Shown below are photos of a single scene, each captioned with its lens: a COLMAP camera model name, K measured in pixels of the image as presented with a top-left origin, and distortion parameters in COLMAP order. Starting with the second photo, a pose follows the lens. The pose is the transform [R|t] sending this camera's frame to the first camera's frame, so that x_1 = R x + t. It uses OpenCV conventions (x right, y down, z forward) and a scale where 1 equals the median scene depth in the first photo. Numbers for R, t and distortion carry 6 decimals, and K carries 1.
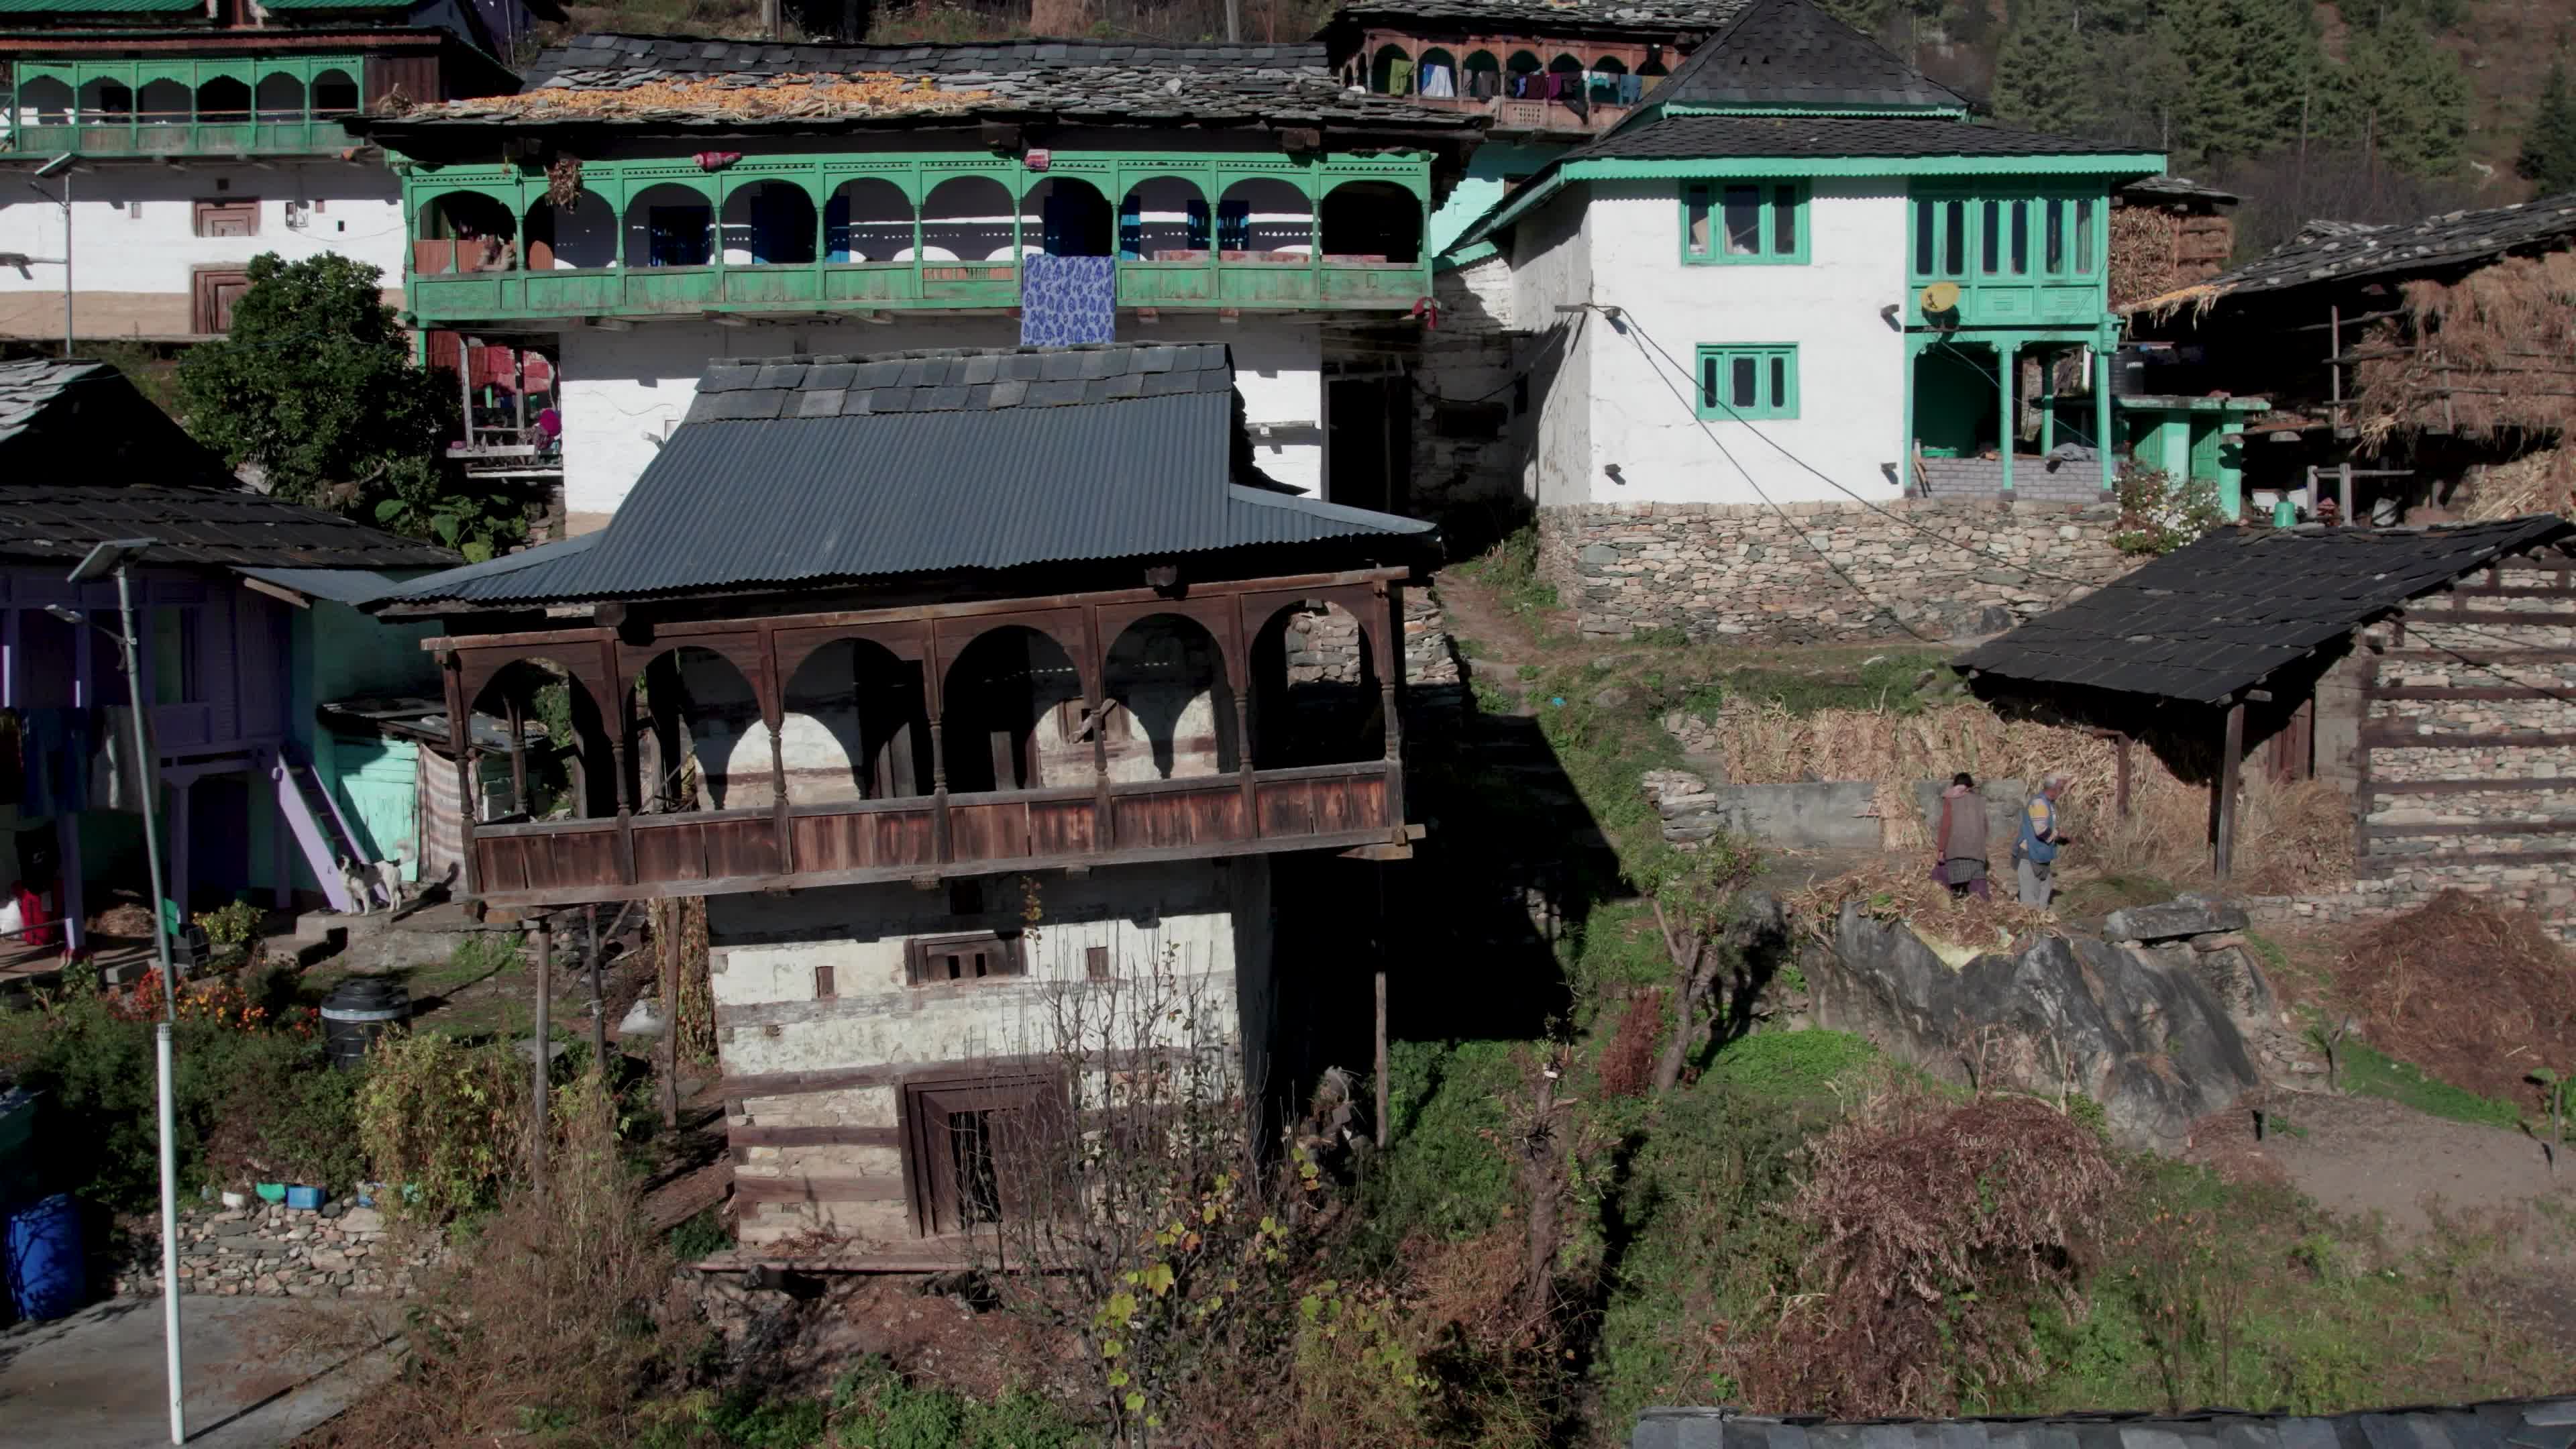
lens RADIAL K [[2349.6, 0, 1288.0], [0, 2349.6, 724.5], [0, 0, 1]] dist [-0.044752, -0.022237]
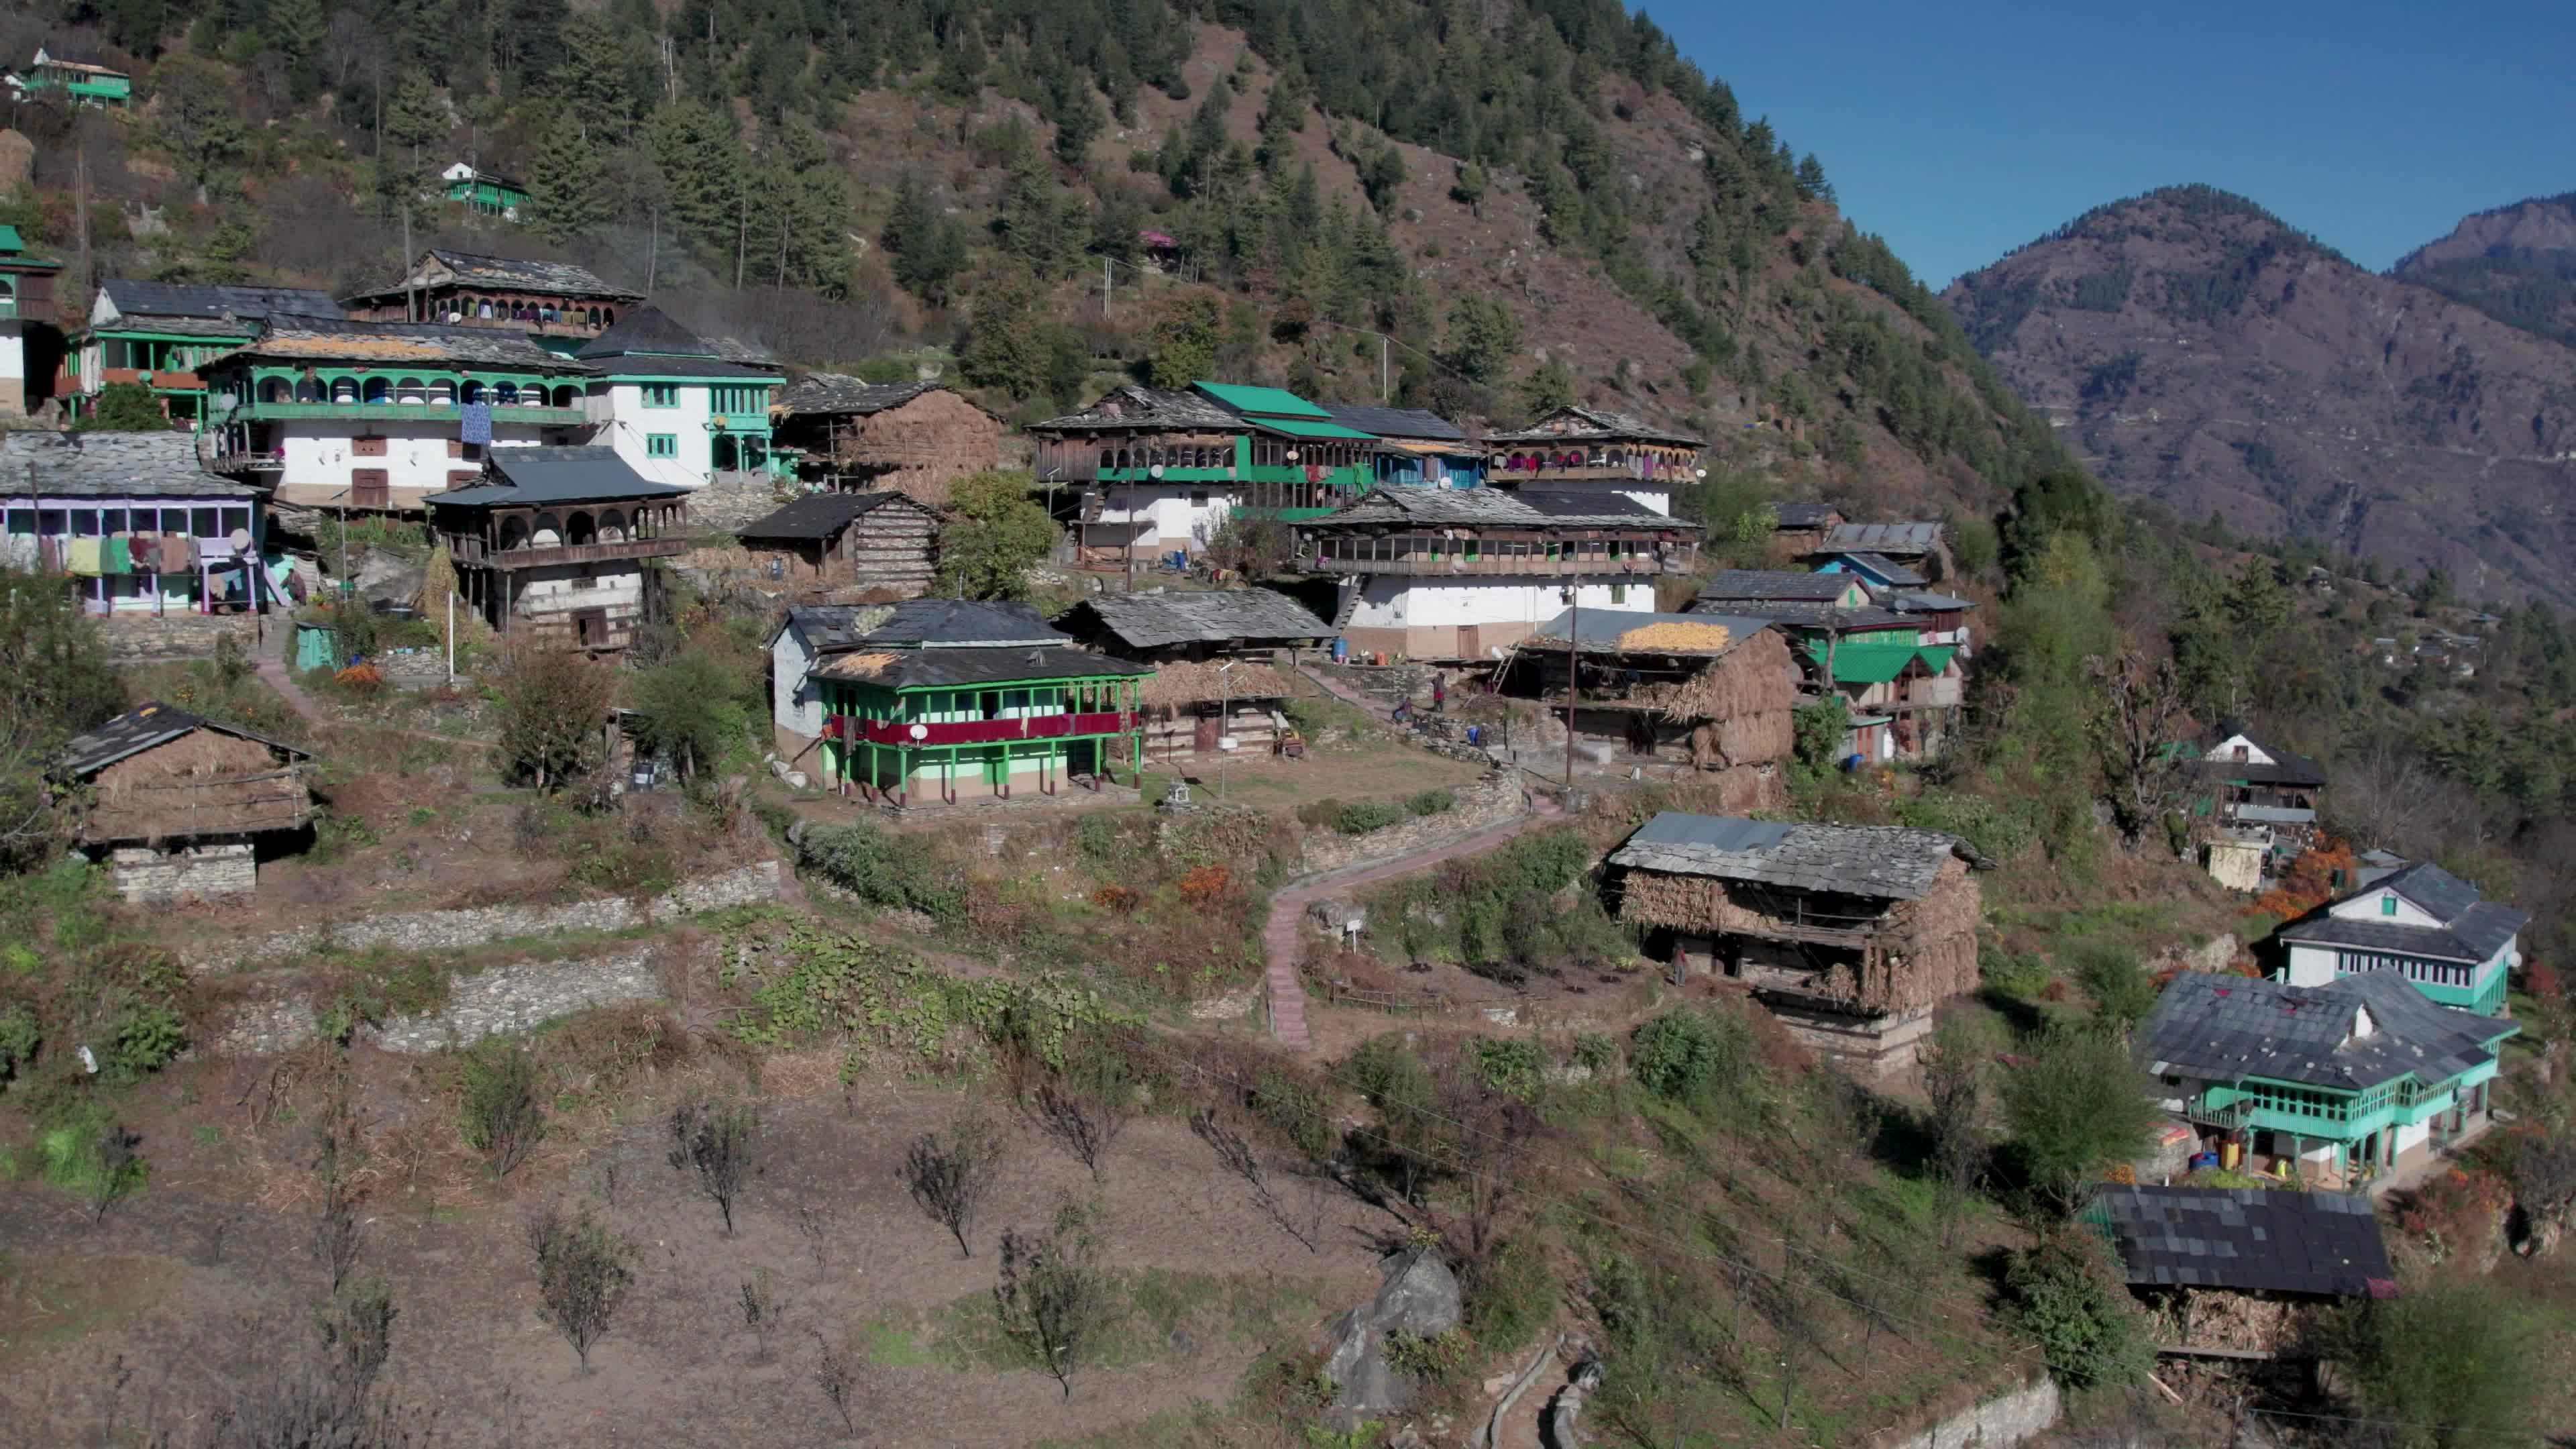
lens RADIAL K [[2349.6, 0, 1288.0], [0, 2349.6, 724.5], [0, 0, 1]] dist [-0.044752, -0.022237]
pose [[0.794103, -0.046102, 0.606033, -1.120825], [0.041660, 0.998903, 0.021399, 0.205241], [-0.606354, 0.008254, 0.795152, -2.114864]]
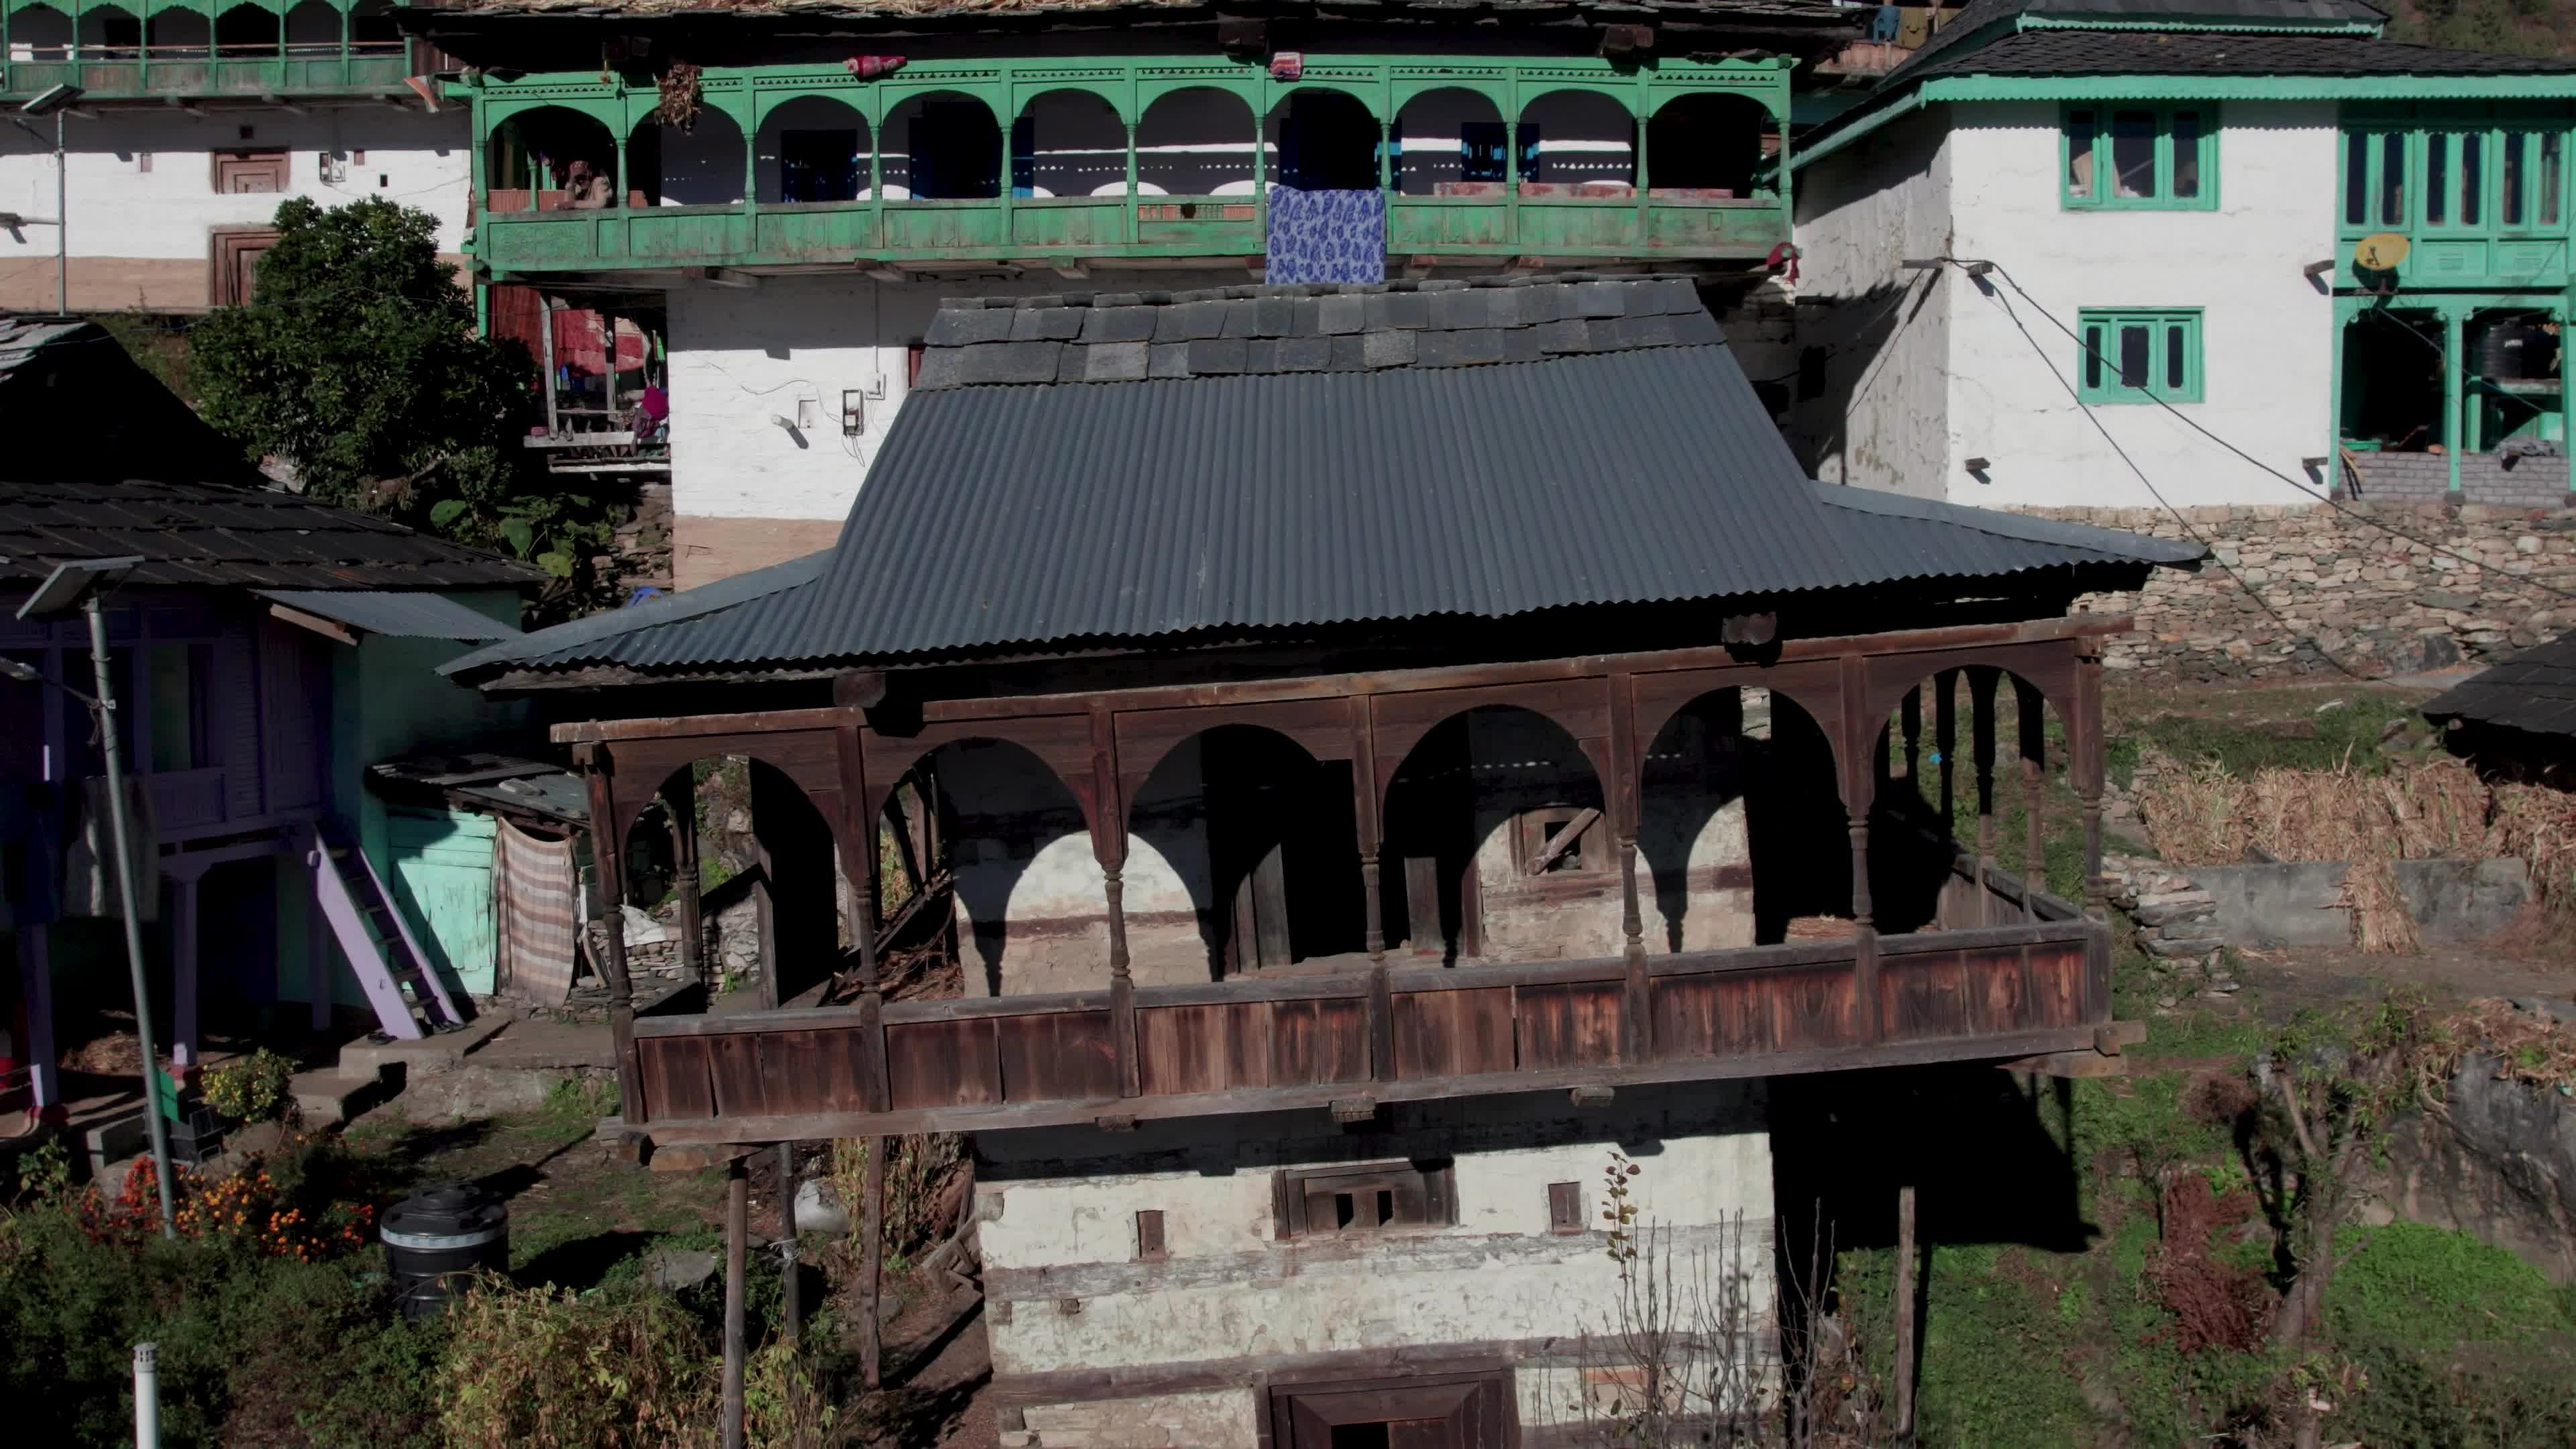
lens RADIAL K [[2349.7, 0, 1291.1], [0, 2349.7, 732.2], [0, 0, 1]] dist [-0.040202, -0.034821]
pose [[0.999958, 0.001541, -0.009031, -0.094618], [-0.001508, 0.999992, 0.003652, -0.021154], [0.009037, -0.003638, 0.999953, 0.211515]]
